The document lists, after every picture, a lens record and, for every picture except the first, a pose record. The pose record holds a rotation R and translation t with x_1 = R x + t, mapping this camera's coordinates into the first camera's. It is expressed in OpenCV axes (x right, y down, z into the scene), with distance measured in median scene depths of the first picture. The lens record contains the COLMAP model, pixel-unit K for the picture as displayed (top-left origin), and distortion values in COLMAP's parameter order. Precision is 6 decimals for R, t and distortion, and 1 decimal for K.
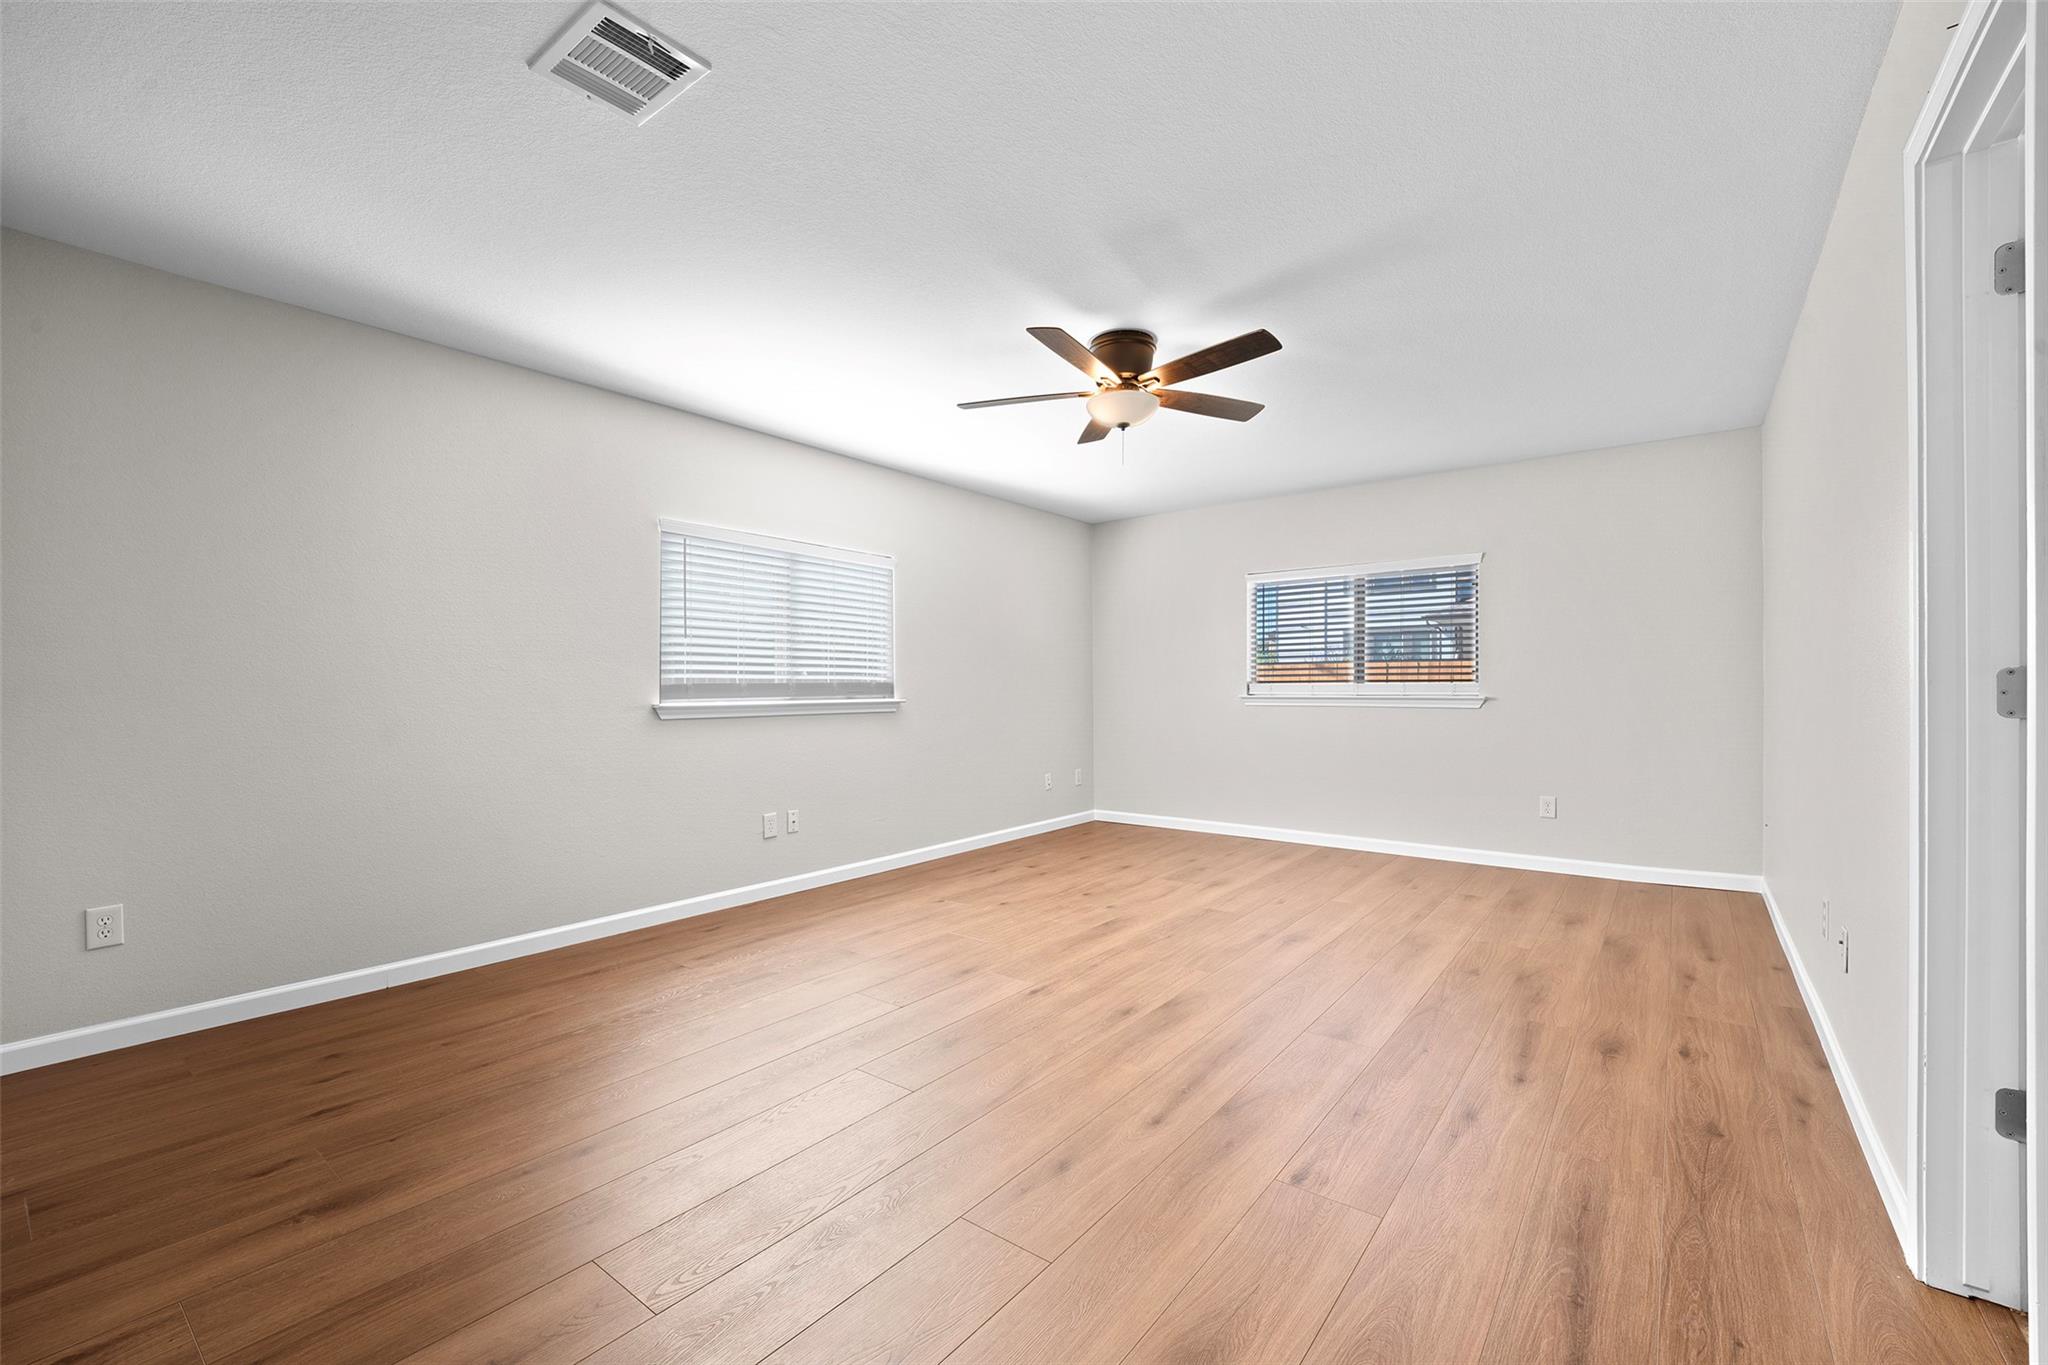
lens RADIAL K [[853.4, 0, 1036.6], [0, 853.4, 684.8], [0, 0, 1]] dist [-0.006897, -0.003798]
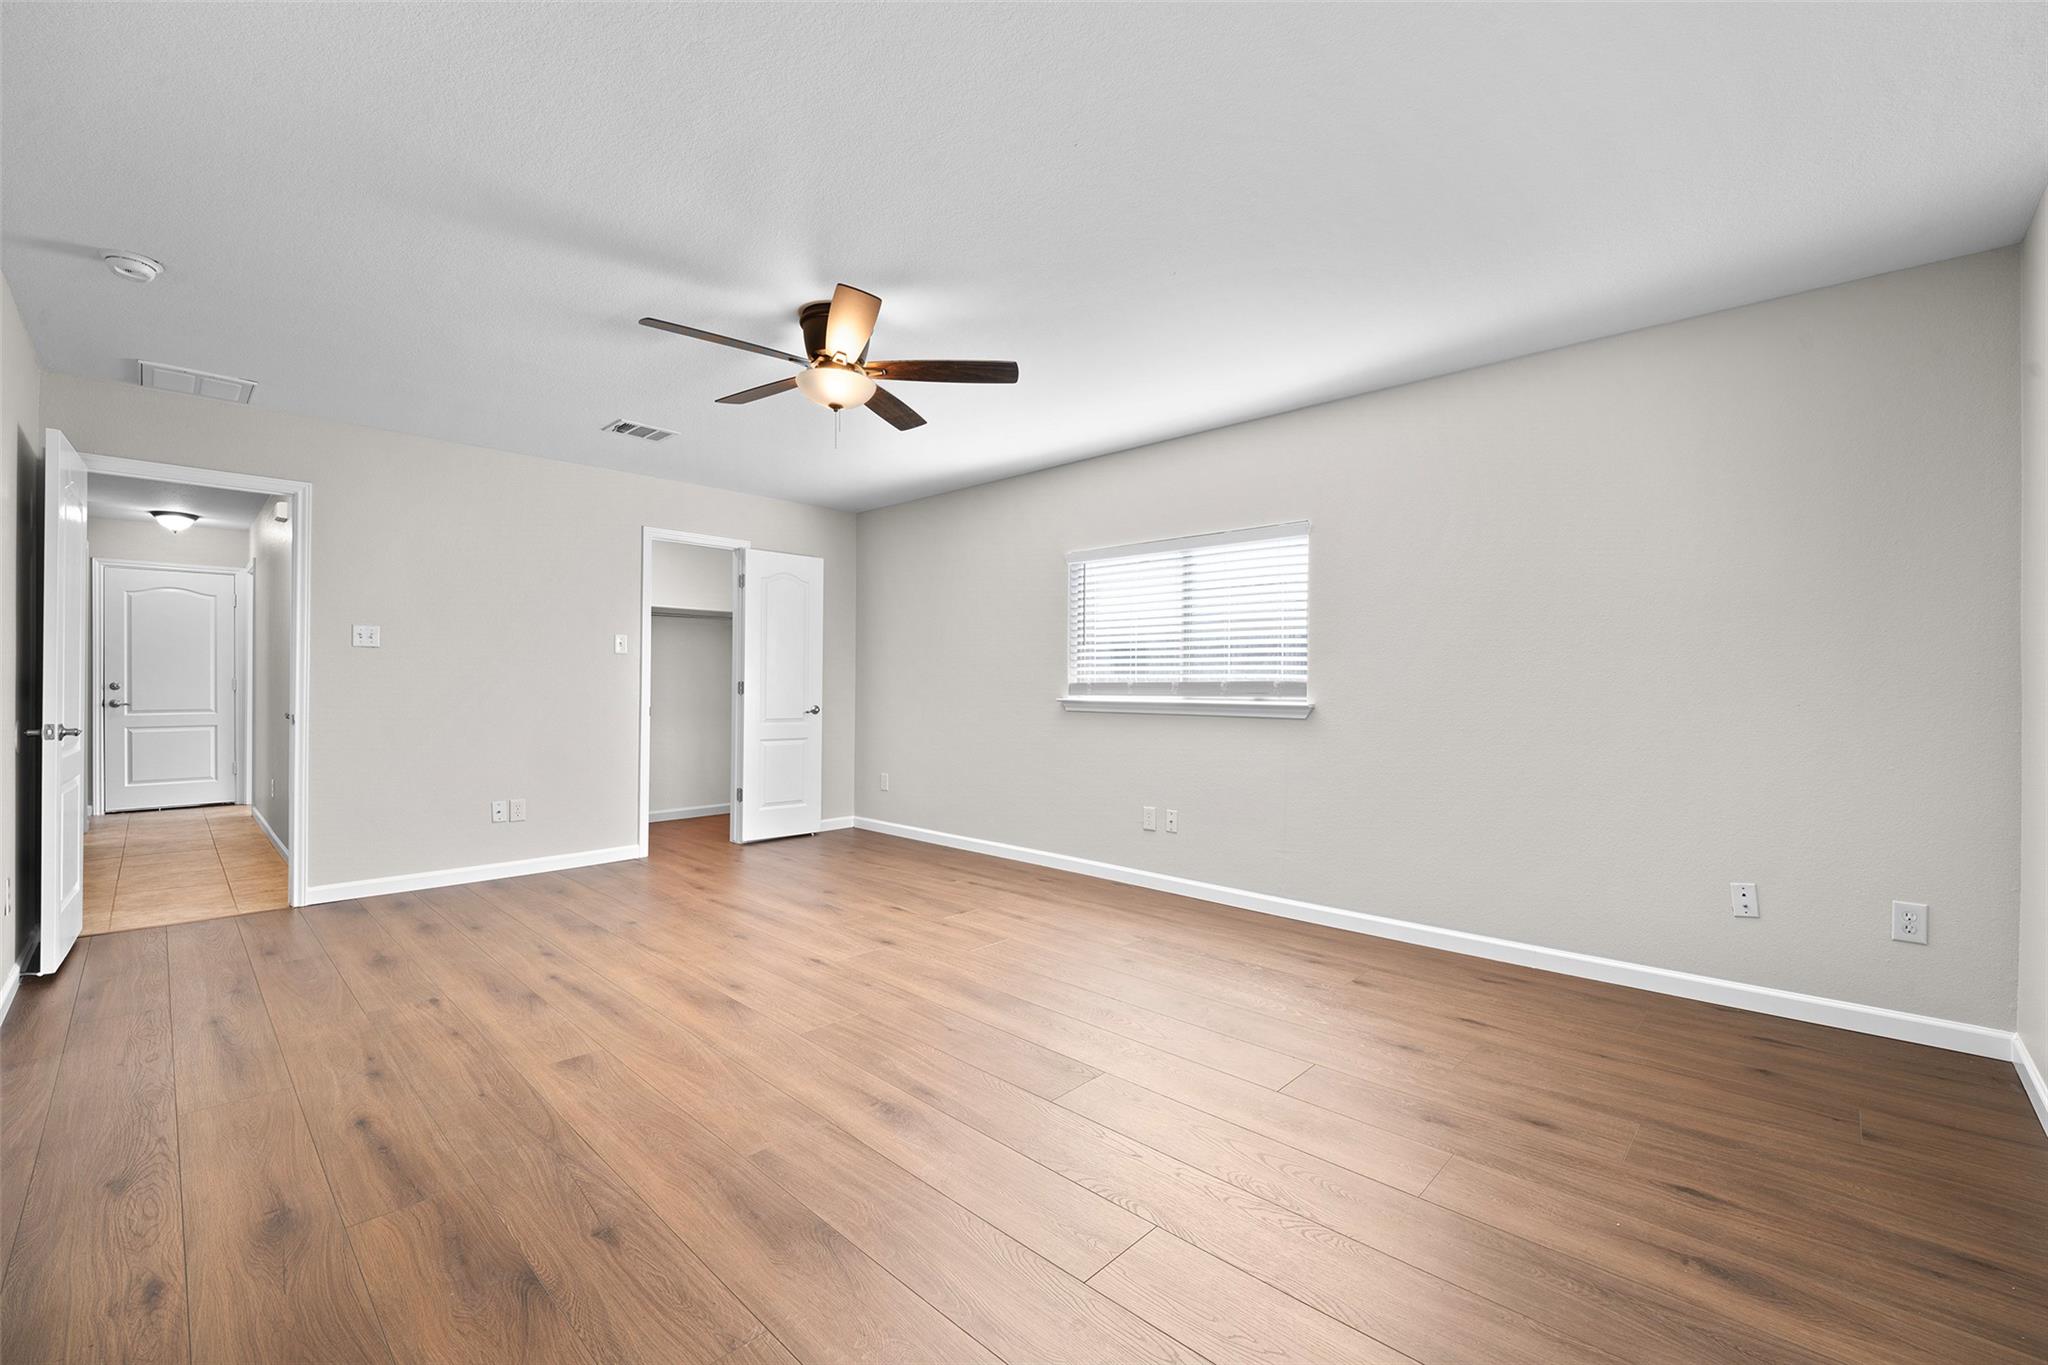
lens RADIAL K [[853.4, 0, 1032.2], [0, 853.4, 696.2], [0, 0, 1]] dist [-0.006897, -0.003798]
pose [[-0.118209, 0.021692, -0.992752, 0.941147], [0.001504, 0.999764, 0.021666, -0.010651], [0.992988, 0.001068, -0.118214, 1.244922]]
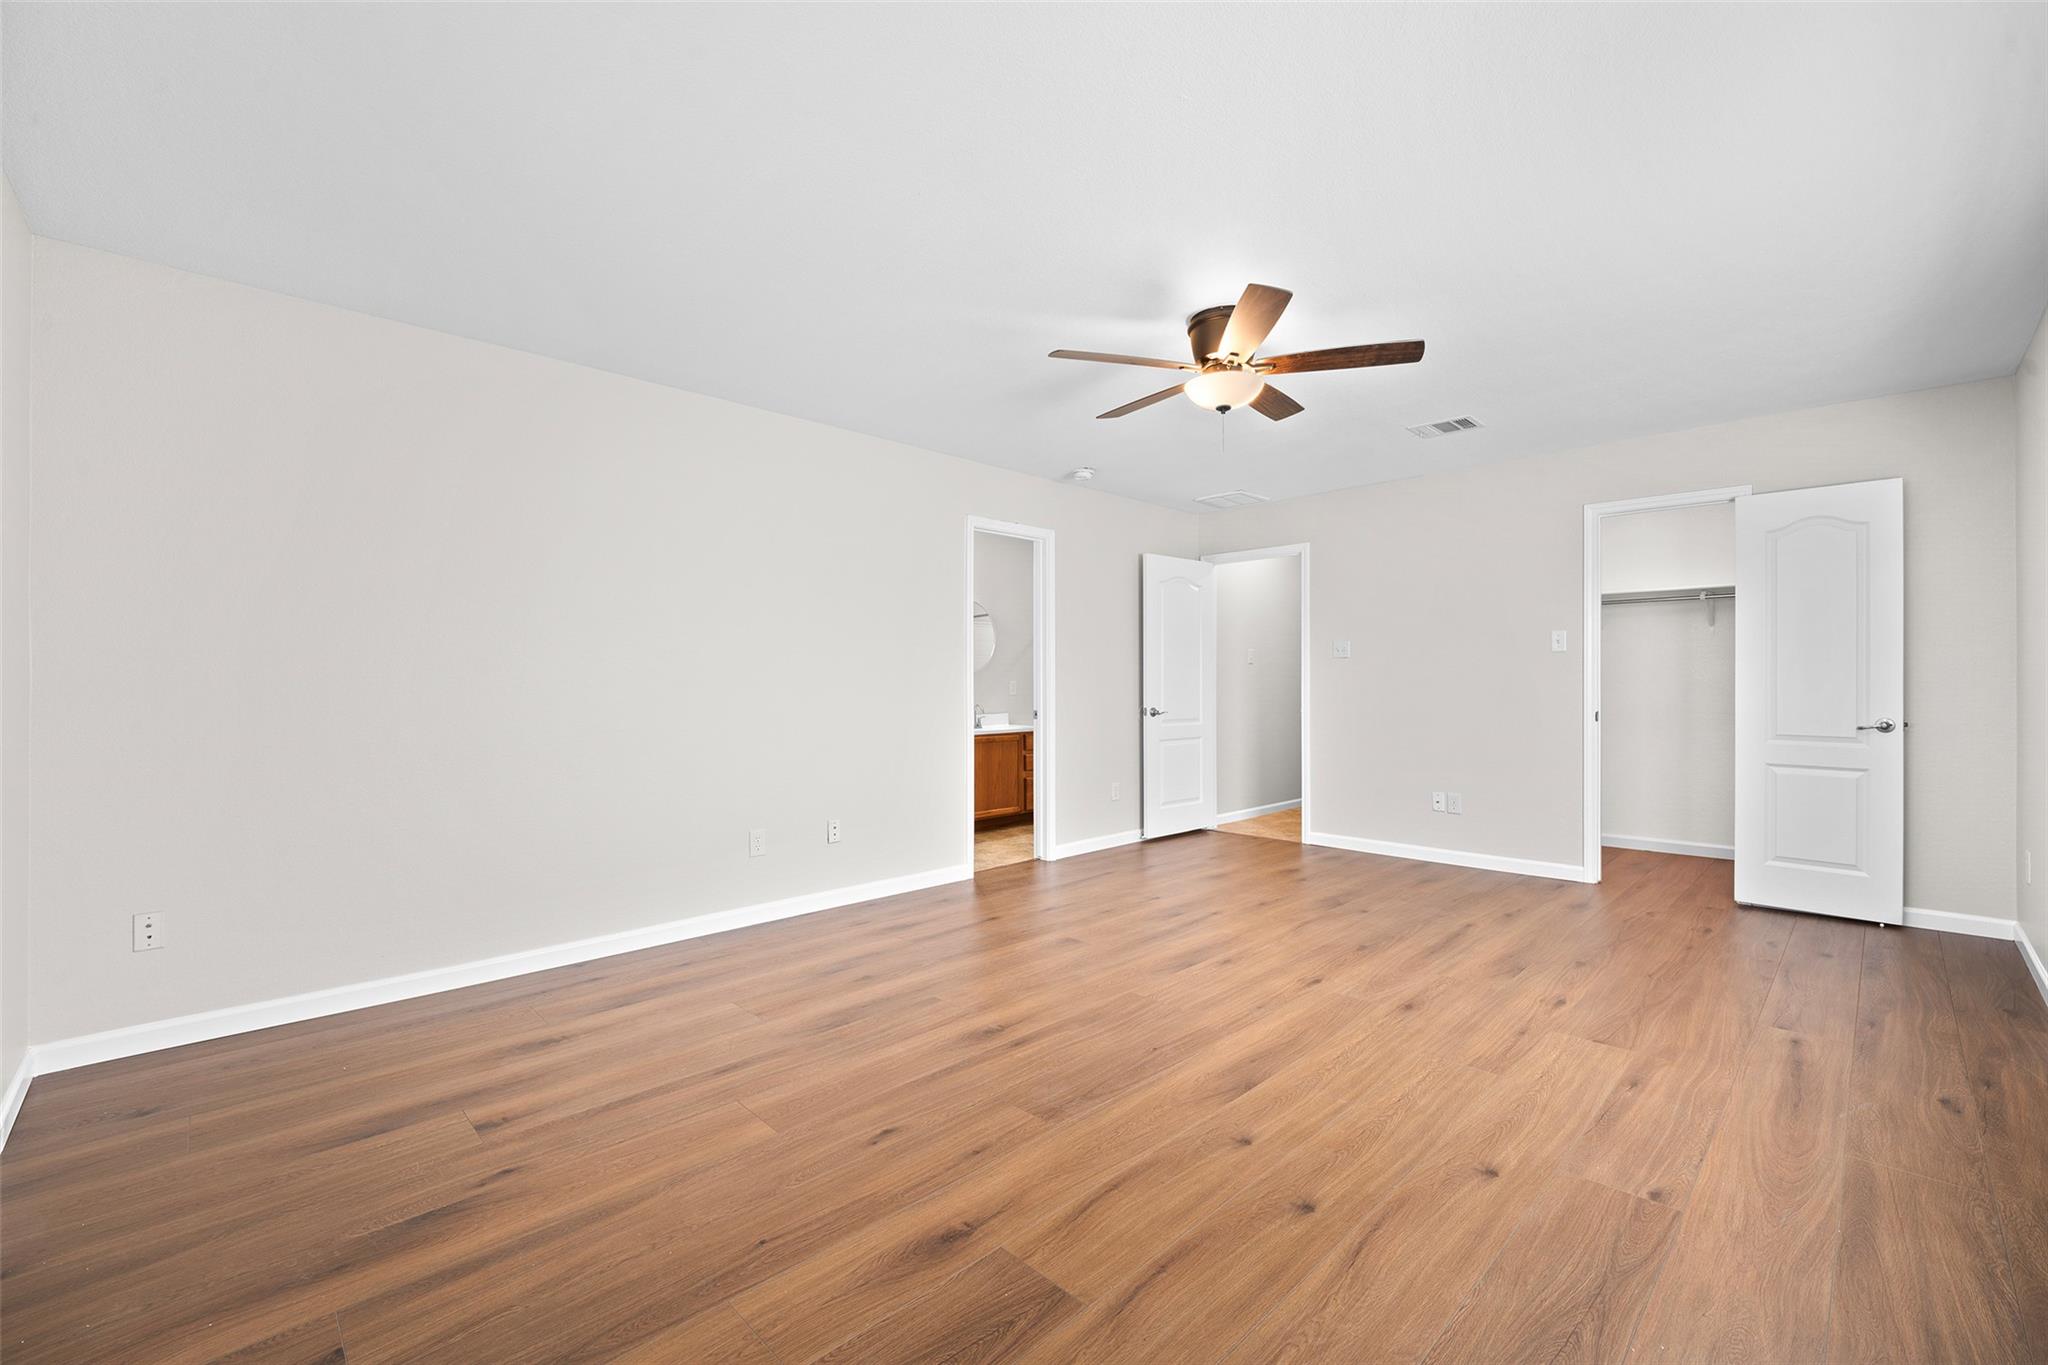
lens RADIAL K [[853.4, 0, 1007.6], [0, 853.4, 684.5], [0, 0, 1]] dist [-0.006897, -0.003798]
pose [[-0.984509, 0.010618, 0.175013, 0.160122], [0.009432, 0.999927, -0.007610, 0.002991], [-0.175081, -0.005842, -0.984537, 1.835737]]
